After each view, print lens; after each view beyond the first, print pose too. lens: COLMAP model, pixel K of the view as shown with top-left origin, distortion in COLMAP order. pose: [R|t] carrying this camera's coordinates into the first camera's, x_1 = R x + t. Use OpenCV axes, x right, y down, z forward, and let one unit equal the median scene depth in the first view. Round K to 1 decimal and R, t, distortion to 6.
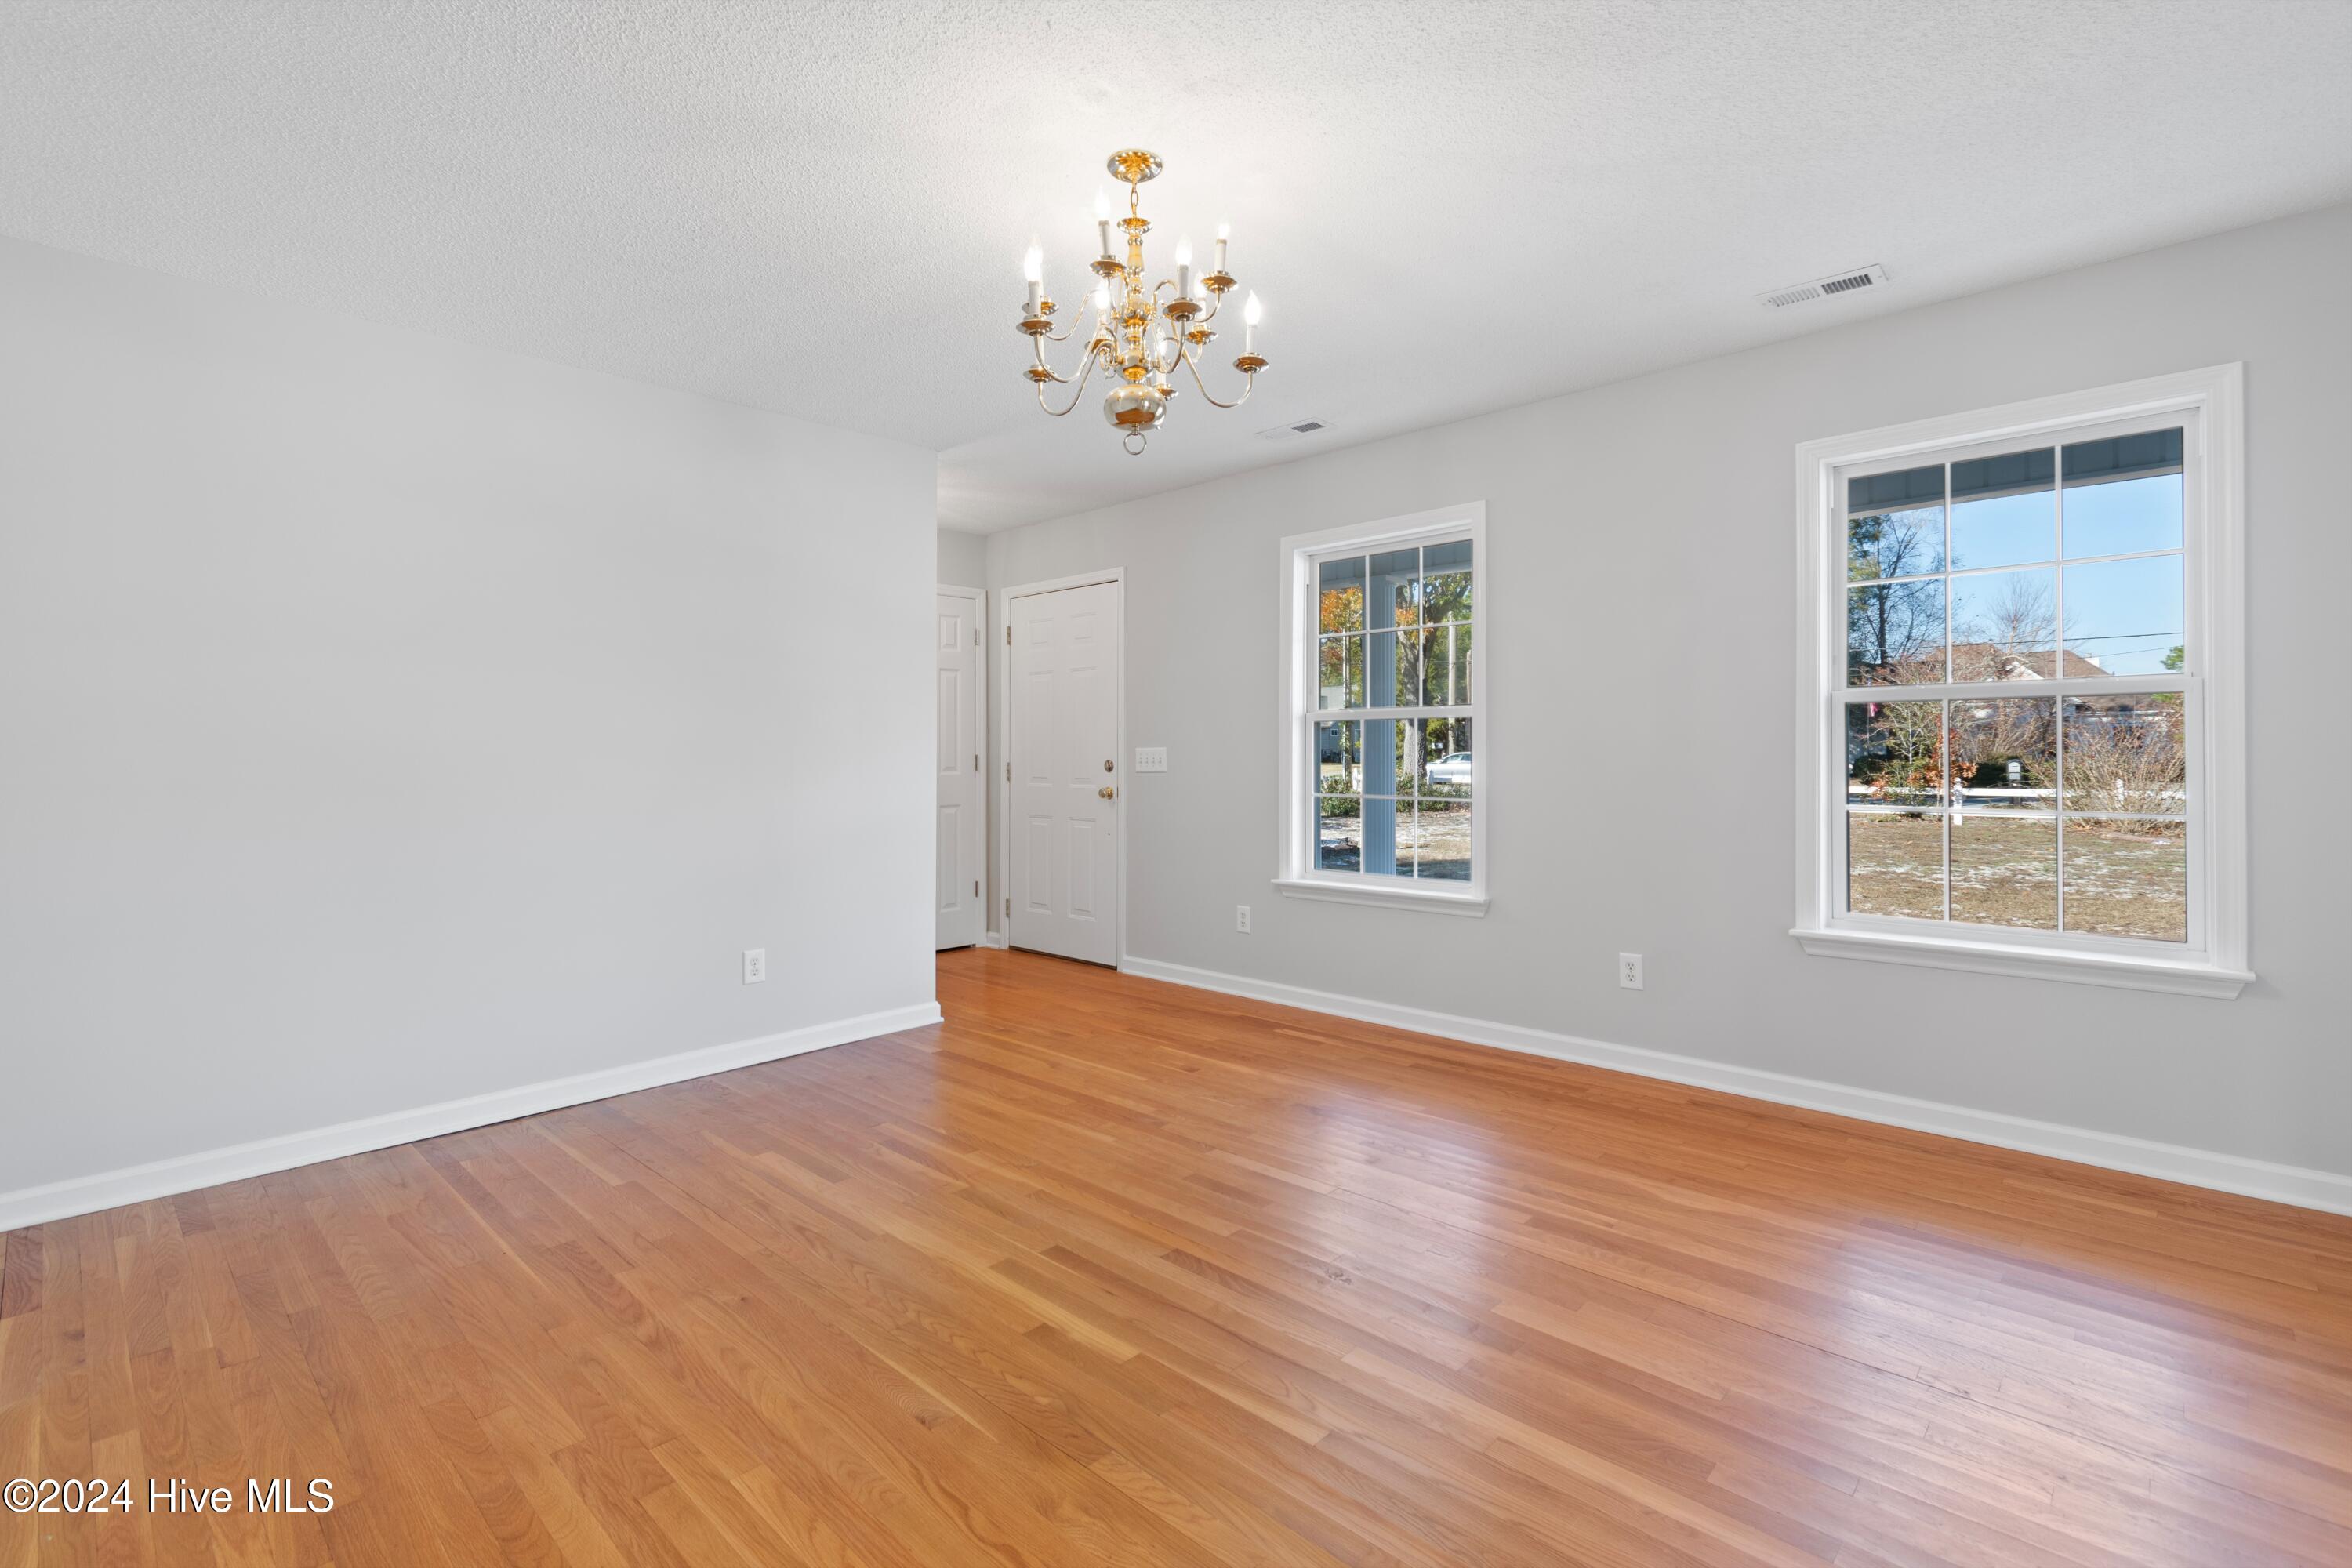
lens RADIAL K [[1065.4, 0, 1176.0], [0, 1065.4, 735.5], [0, 0, 1]] dist [0.022120, -0.000200]
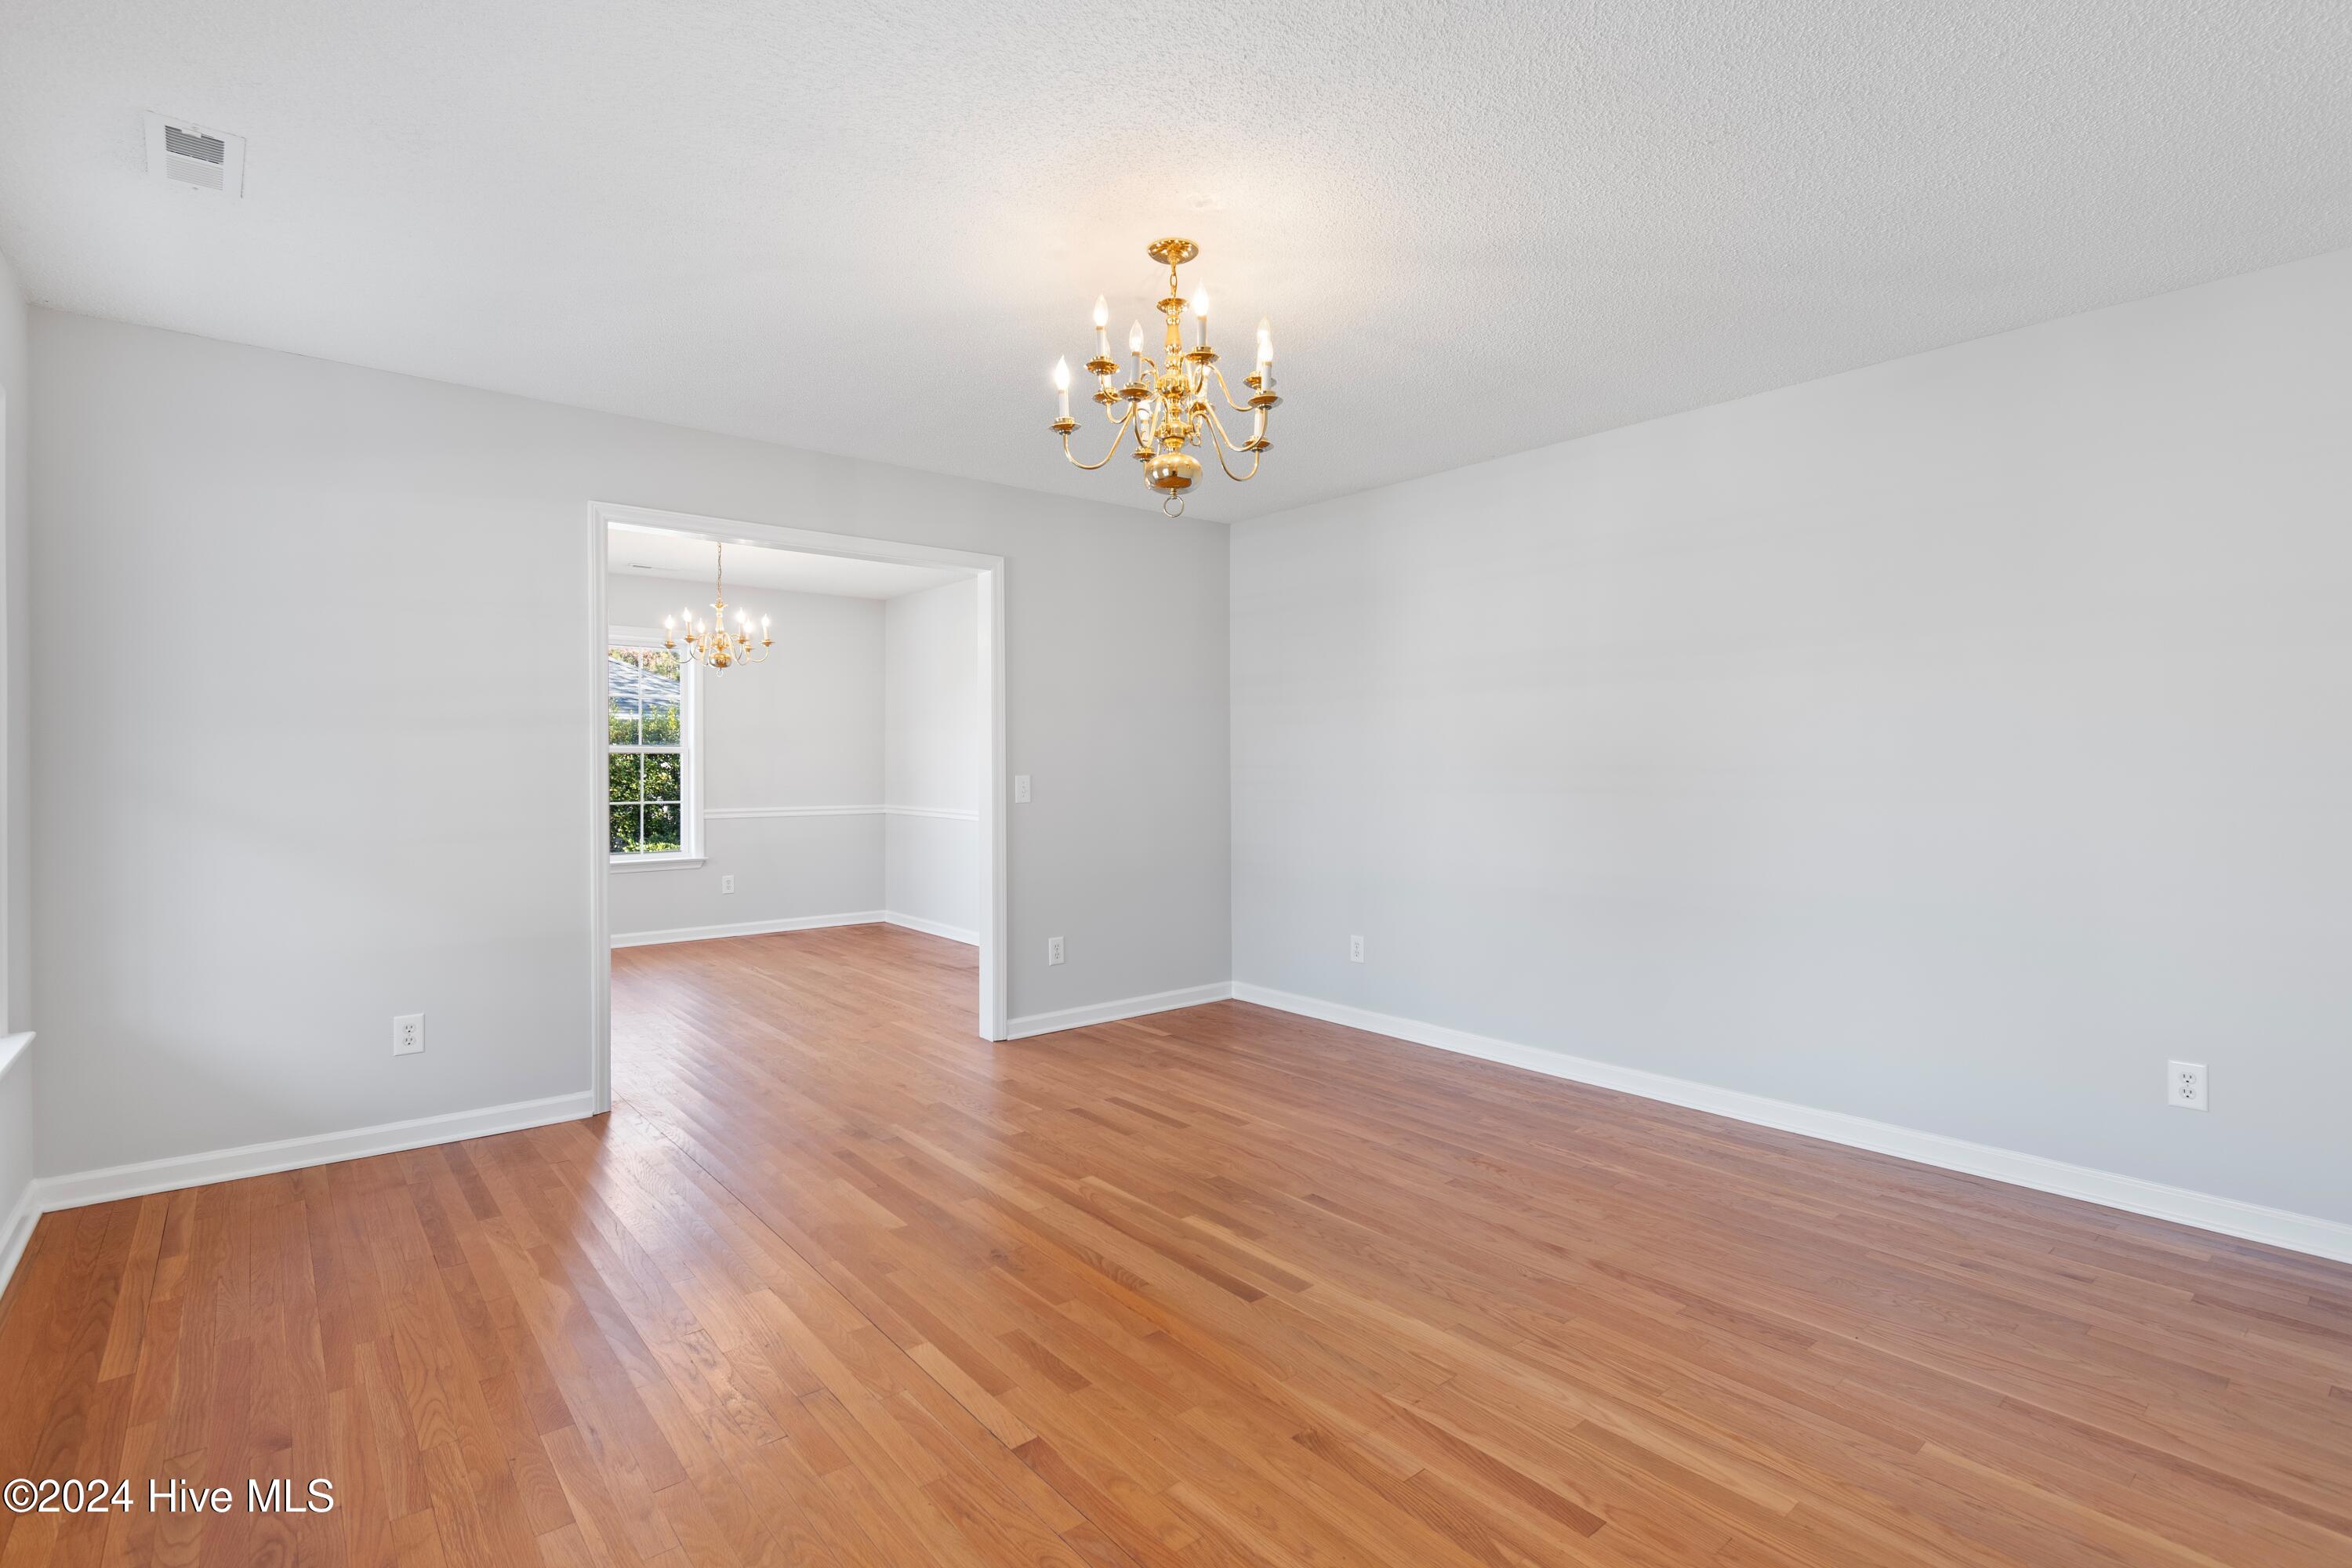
lens RADIAL K [[1084.1, 0, 1176.0], [0, 1084.1, 784.0], [0, 0, 1]] dist [-0.002257, -0.000359]
pose [[-0.992628, 0.010102, 0.120776, -0.139559], [0.011251, 0.999898, 0.008833, -0.001868], [-0.120674, 0.010127, -0.992641, 1.651873]]
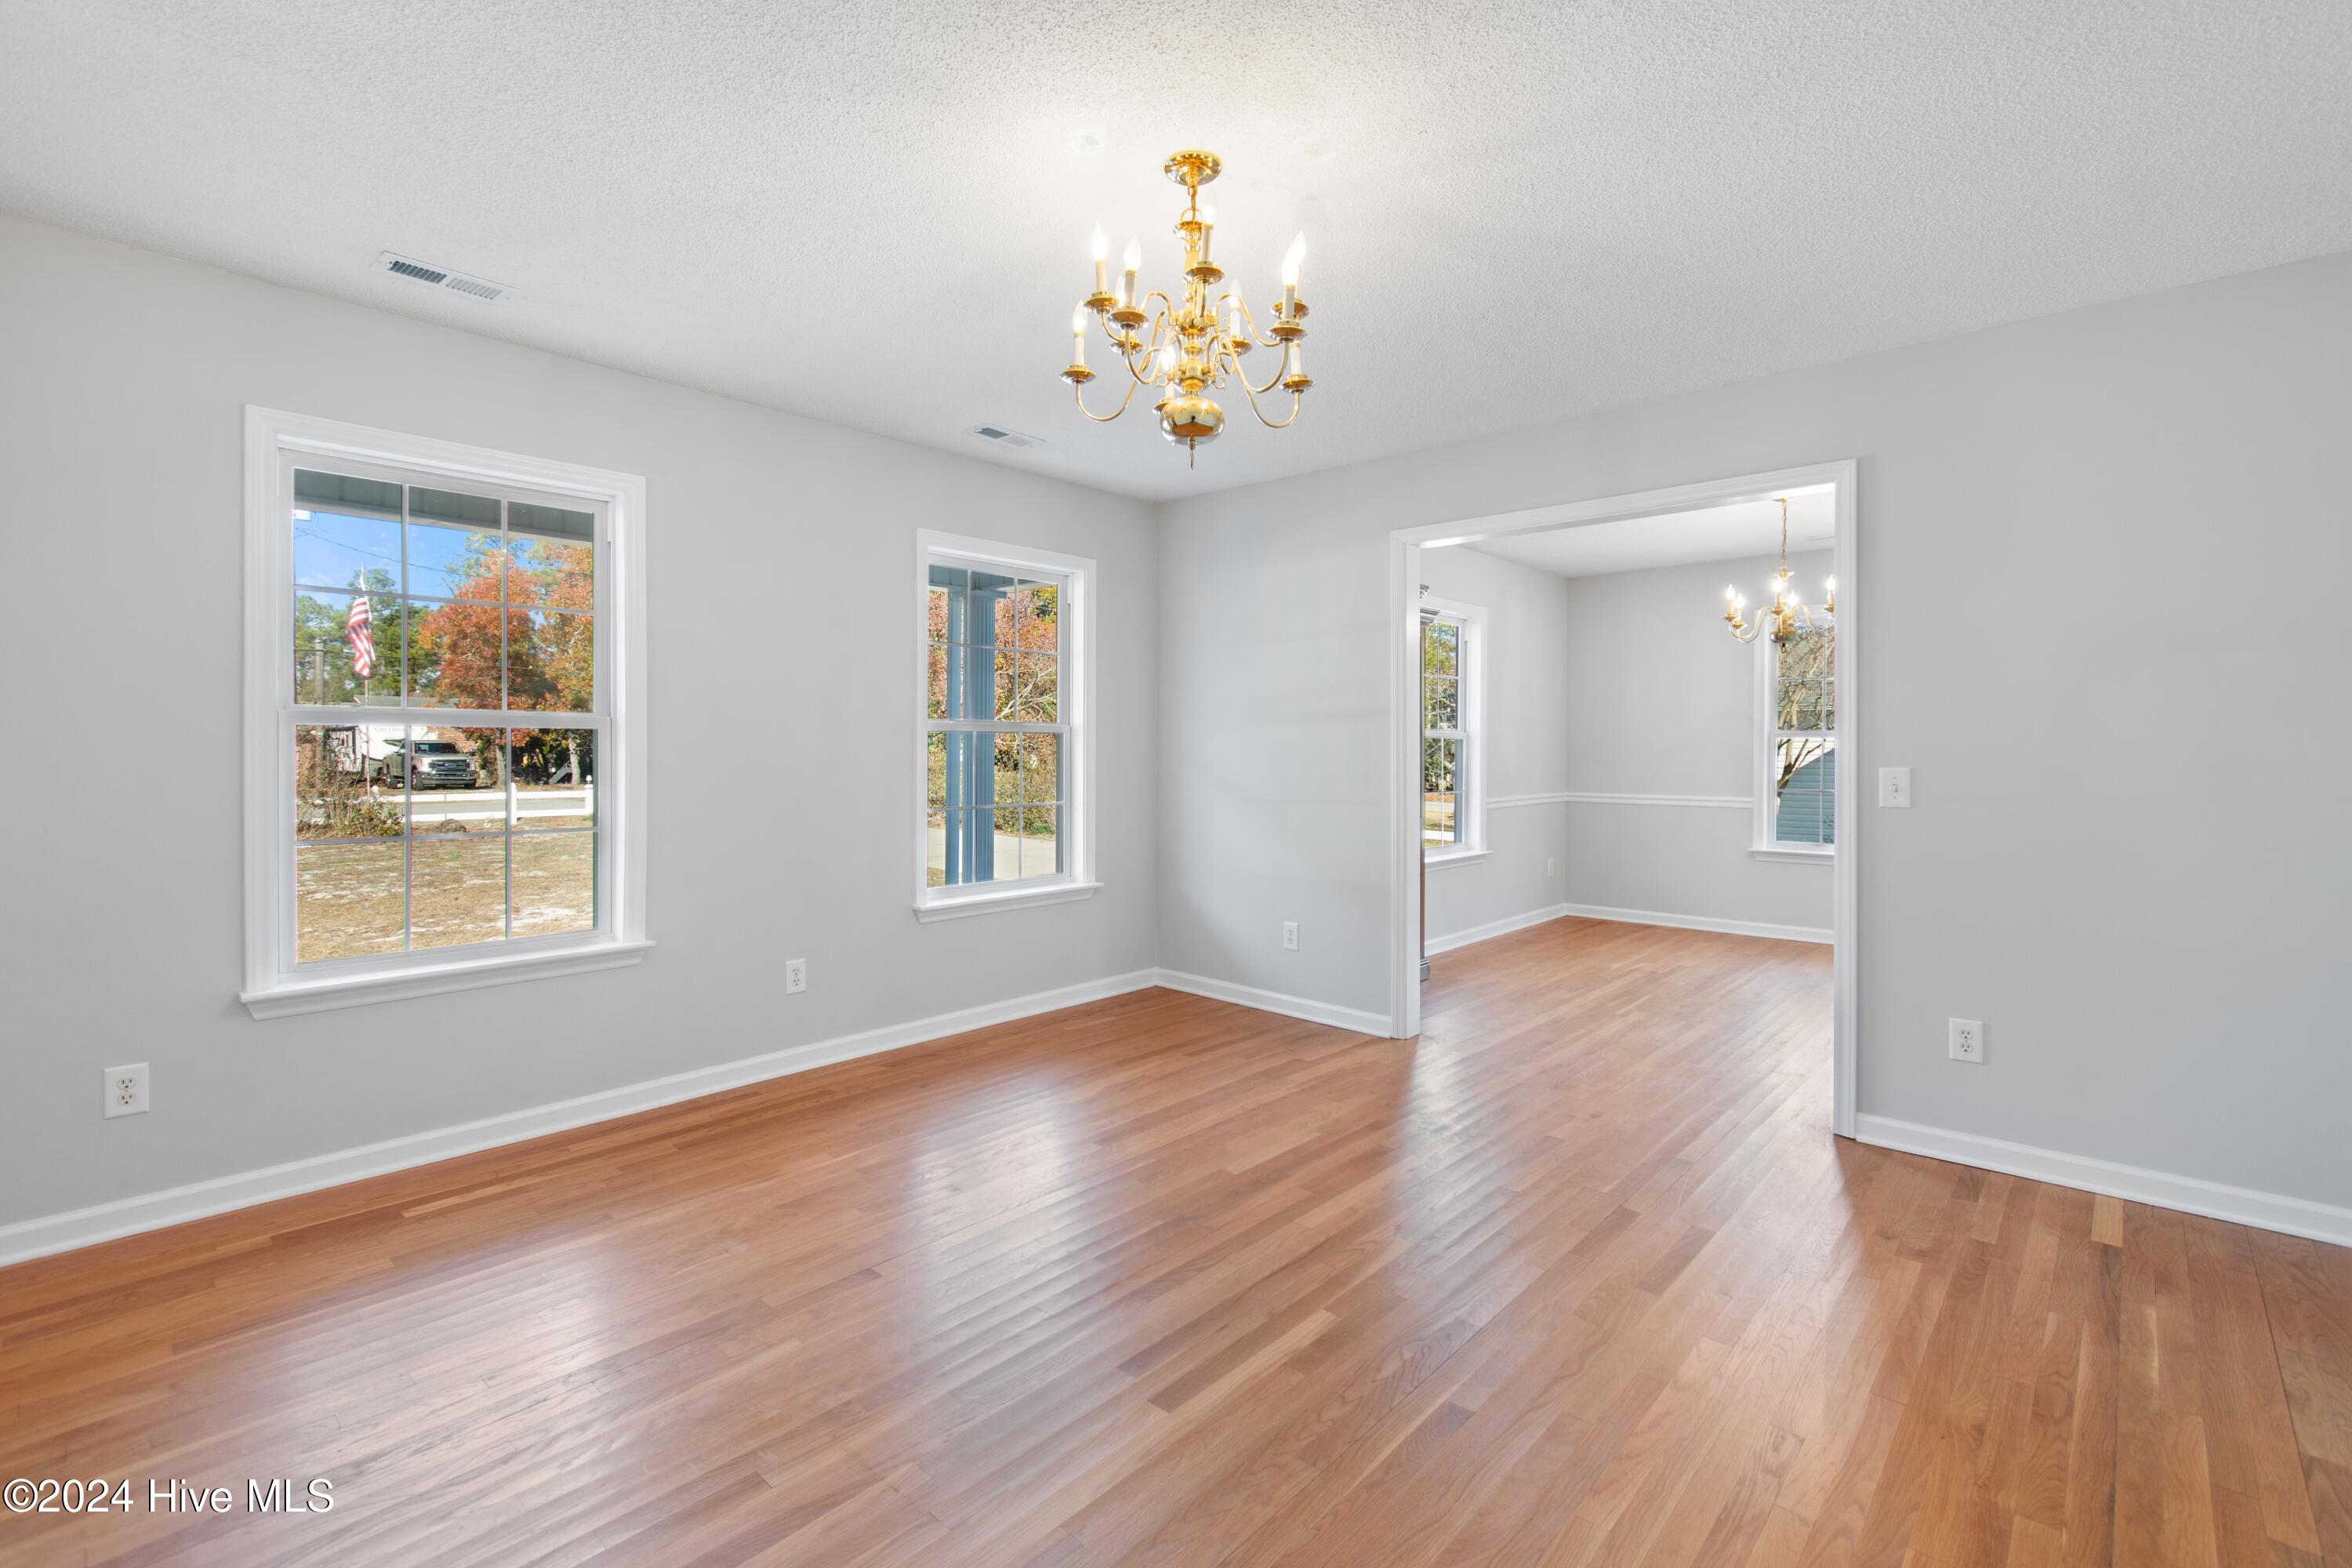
lens RADIAL K [[1046.0, 0, 1173.8], [0, 1046.0, 749.7], [0, 0, 1]] dist [0.000024, -0.001200]
pose [[-0.022069, 0.012127, 0.999683, -0.776928], [-0.012399, 0.999846, -0.012402, 0.005565], [-0.999680, -0.012669, -0.021916, 0.818896]]
